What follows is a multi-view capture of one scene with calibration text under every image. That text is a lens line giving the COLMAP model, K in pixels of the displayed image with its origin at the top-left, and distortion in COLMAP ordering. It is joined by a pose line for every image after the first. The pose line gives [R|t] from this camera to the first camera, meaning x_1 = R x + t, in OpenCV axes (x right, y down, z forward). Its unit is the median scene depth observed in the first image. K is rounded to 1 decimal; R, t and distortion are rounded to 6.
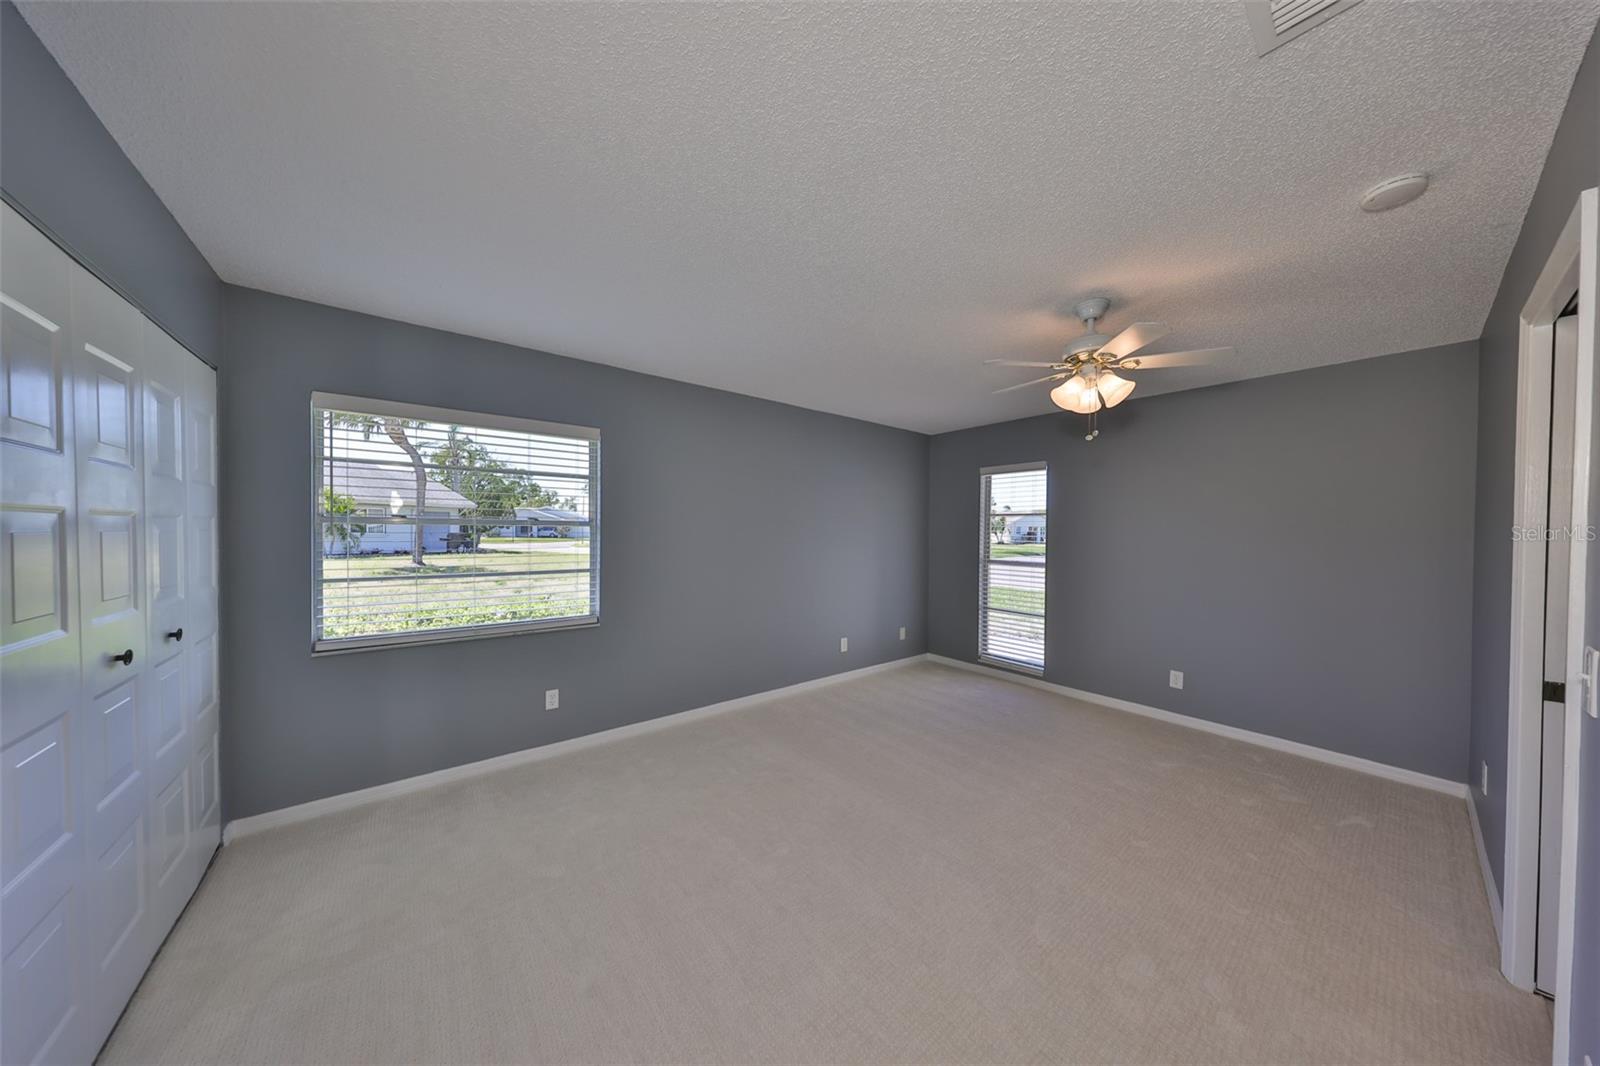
lens RADIAL K [[498.5, 0, 797.1], [0, 498.5, 542.6], [0, 0, 1]] dist [-0.000132, -0.000011]
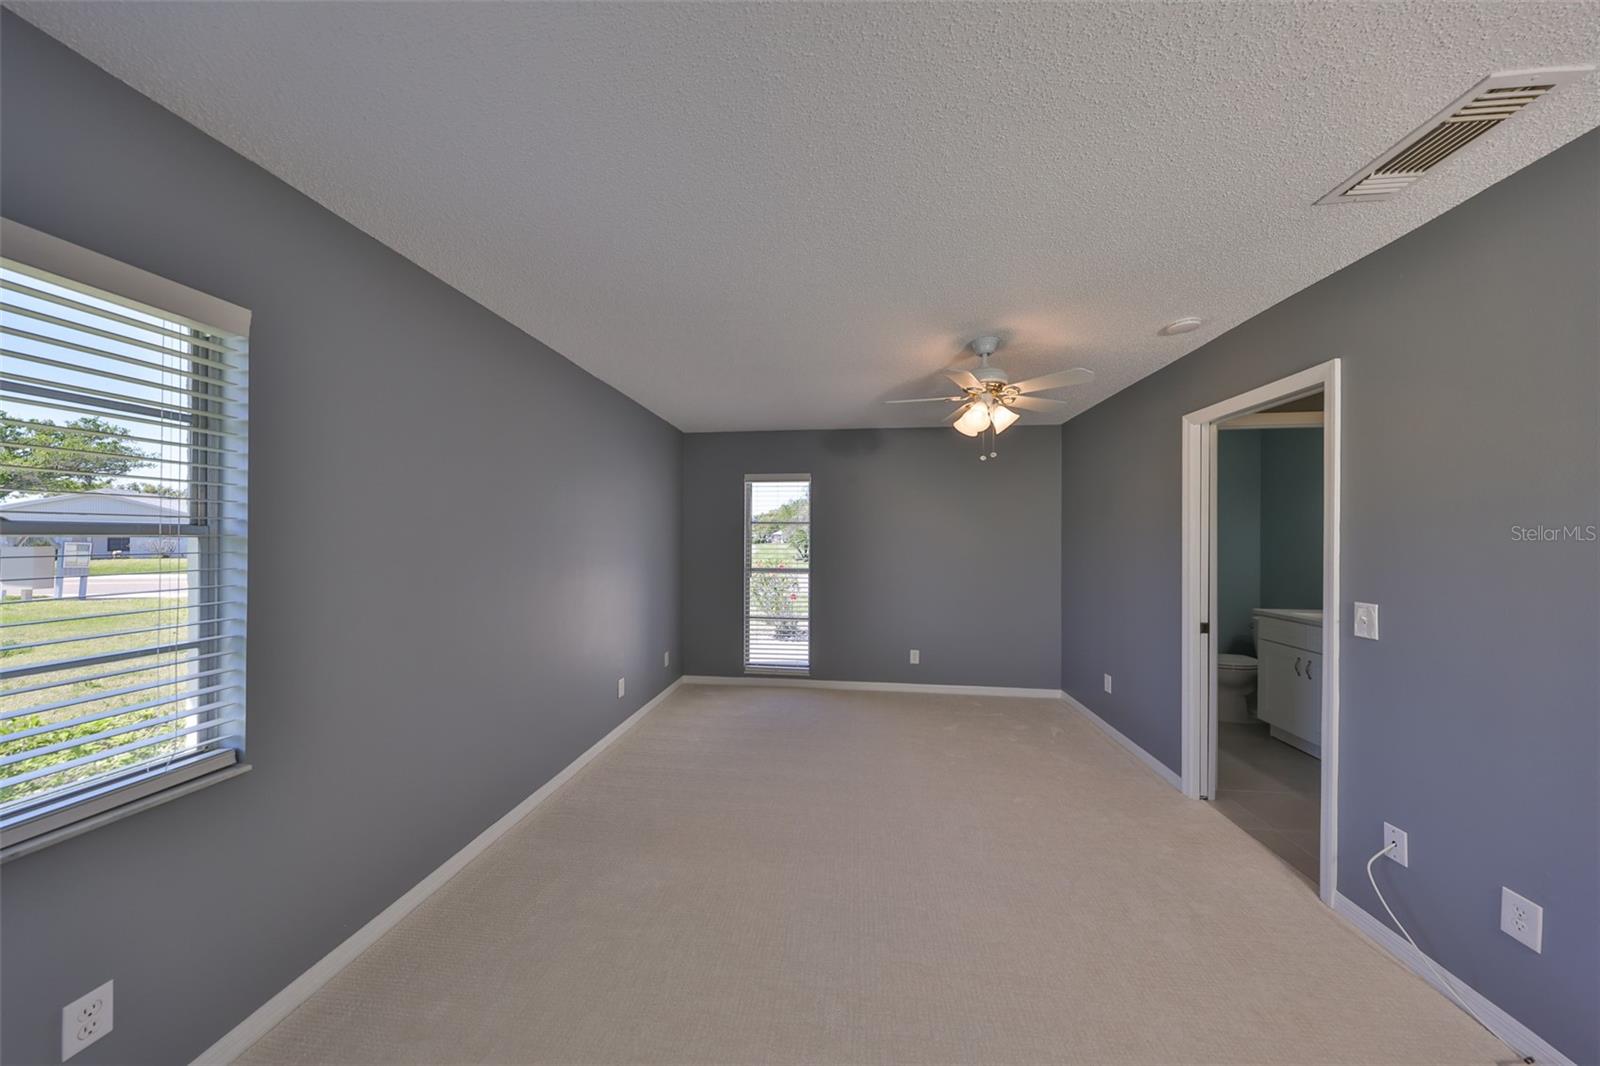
lens RADIAL K [[490.2, 0, 797.7], [0, 490.2, 532.5], [0, 0, 1]] dist [-0.000108, -0.000062]
pose [[0.701306, 0.002116, 0.712857, -0.267600], [0.021927, 0.999458, -0.024539, -0.010880], [-0.712523, 0.032840, 0.700880, 0.277131]]
